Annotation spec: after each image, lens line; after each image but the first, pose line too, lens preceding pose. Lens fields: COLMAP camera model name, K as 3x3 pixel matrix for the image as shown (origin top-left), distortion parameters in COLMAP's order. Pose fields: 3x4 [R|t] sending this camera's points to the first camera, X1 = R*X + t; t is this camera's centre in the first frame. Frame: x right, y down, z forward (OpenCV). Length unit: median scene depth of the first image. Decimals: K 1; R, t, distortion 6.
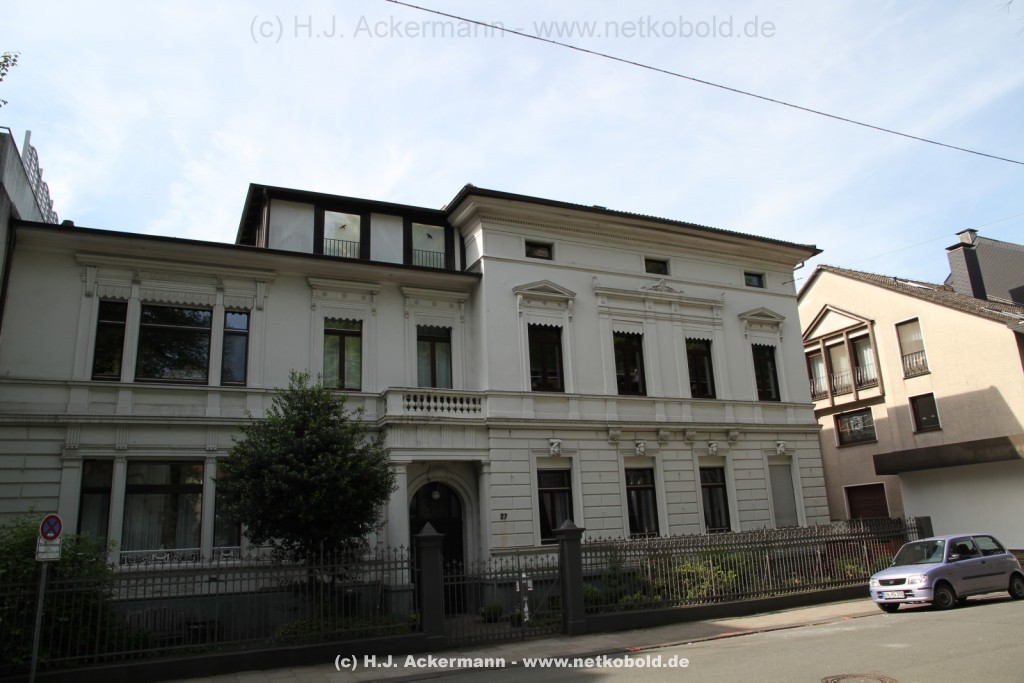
lens RADIAL K [[728.4, 0, 511.7], [0, 728.4, 344.2], [0, 0, 1]] dist [-0.108940, 0.081097]
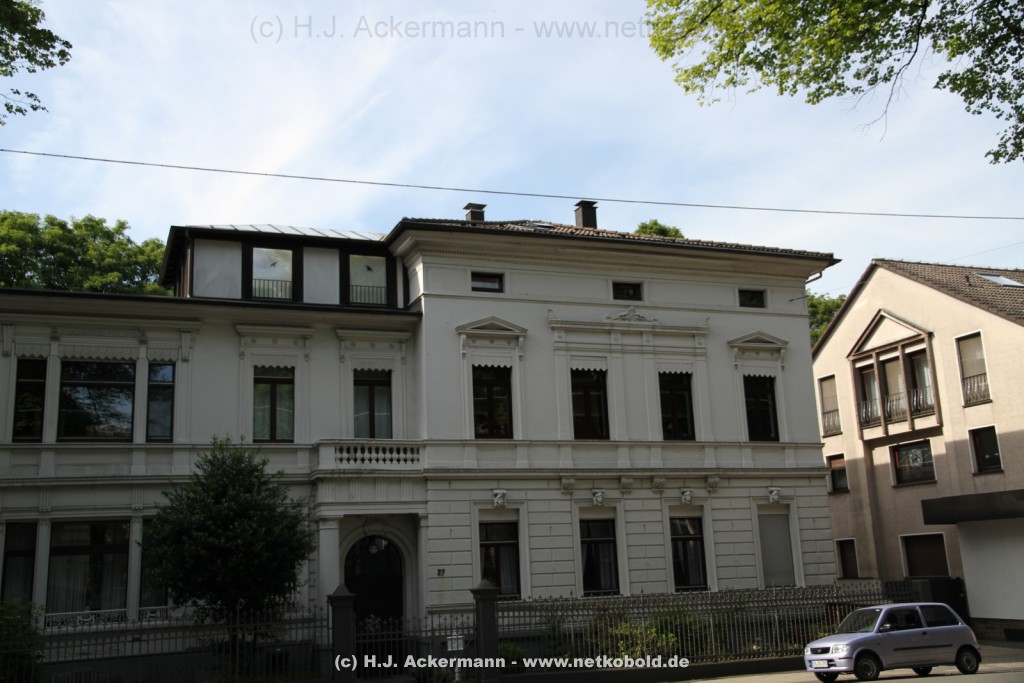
lens RADIAL K [[1052.9, 0, 504.9], [0, 1052.9, 345.0], [0, 0, 1]] dist [0.051740, 0.000000]
pose [[0.997405, -0.010155, -0.071273, 0.167732], [0.013072, 0.999091, 0.040582, -0.113662], [0.070796, -0.041409, 0.996631, -0.359438]]
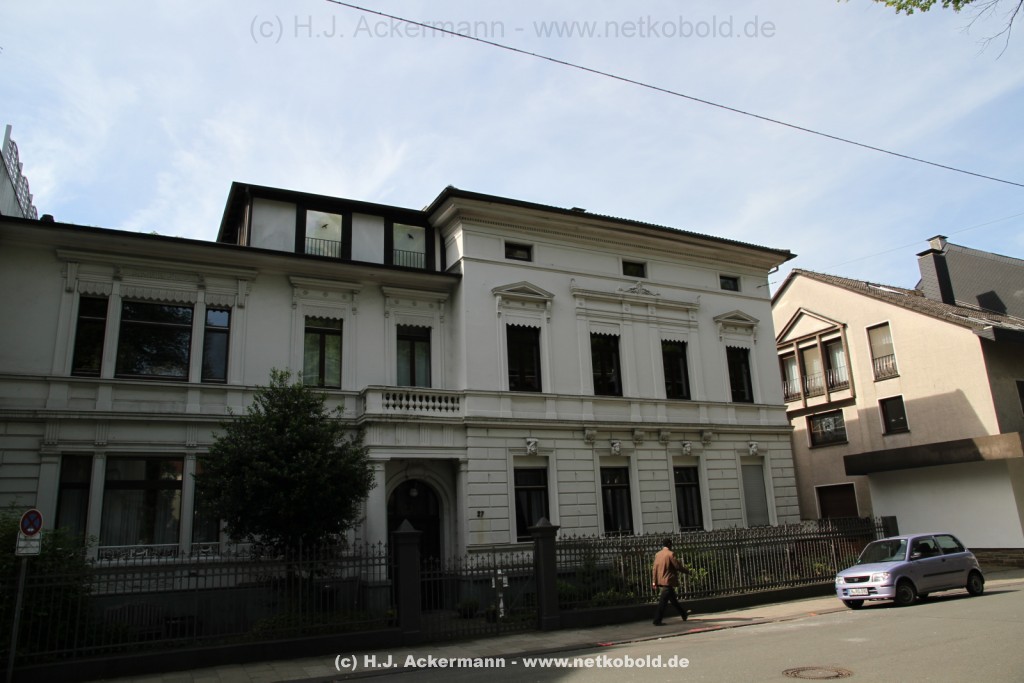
lens RADIAL K [[728.4, 0, 512.7], [0, 728.4, 340.3], [0, 0, 1]] dist [-0.108940, 0.081097]
pose [[0.999514, 0.011398, 0.029007, 0.001662], [-0.011339, 0.999933, -0.002199, -0.003844], [-0.029030, 0.001869, 0.999577, -0.015844]]
